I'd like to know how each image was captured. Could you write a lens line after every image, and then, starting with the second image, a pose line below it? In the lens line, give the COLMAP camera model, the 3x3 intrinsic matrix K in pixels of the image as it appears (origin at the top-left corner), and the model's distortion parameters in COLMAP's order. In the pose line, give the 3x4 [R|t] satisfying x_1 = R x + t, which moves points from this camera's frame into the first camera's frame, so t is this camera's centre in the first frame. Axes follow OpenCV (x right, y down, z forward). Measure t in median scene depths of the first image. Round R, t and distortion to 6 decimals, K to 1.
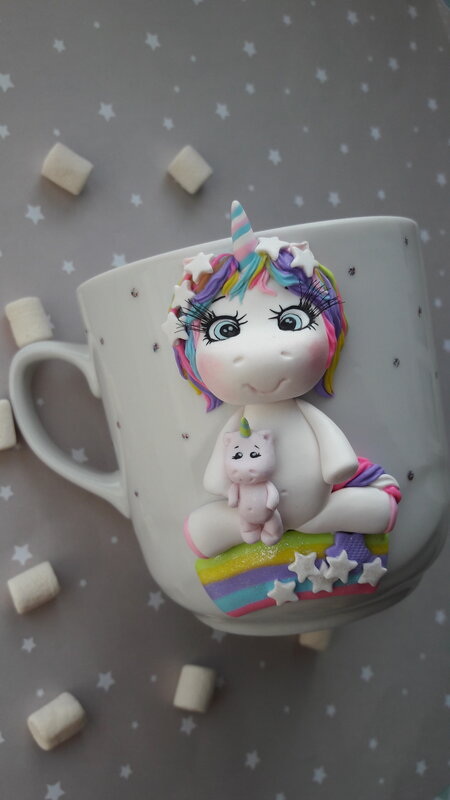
lens RADIAL K [[744.9, 0, 225.0], [0, 744.9, 400.0], [0, 0, 1]] dist [0.090638, -0.200959]
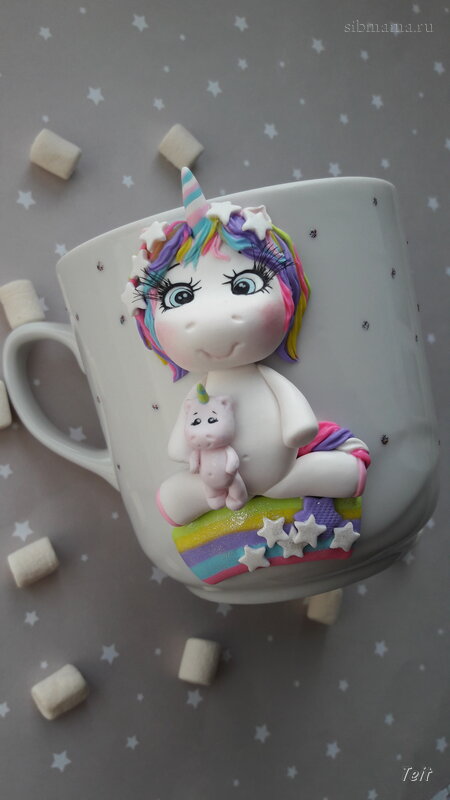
lens RADIAL K [[744.9, 0, 225.0], [0, 744.9, 400.0], [0, 0, 1]] dist [0.090638, -0.200959]
pose [[0.995634, -0.032086, -0.087657, 0.132350], [0.032928, 0.999424, 0.008175, 0.035292], [0.087345, -0.011026, 0.996117, 0.000993]]
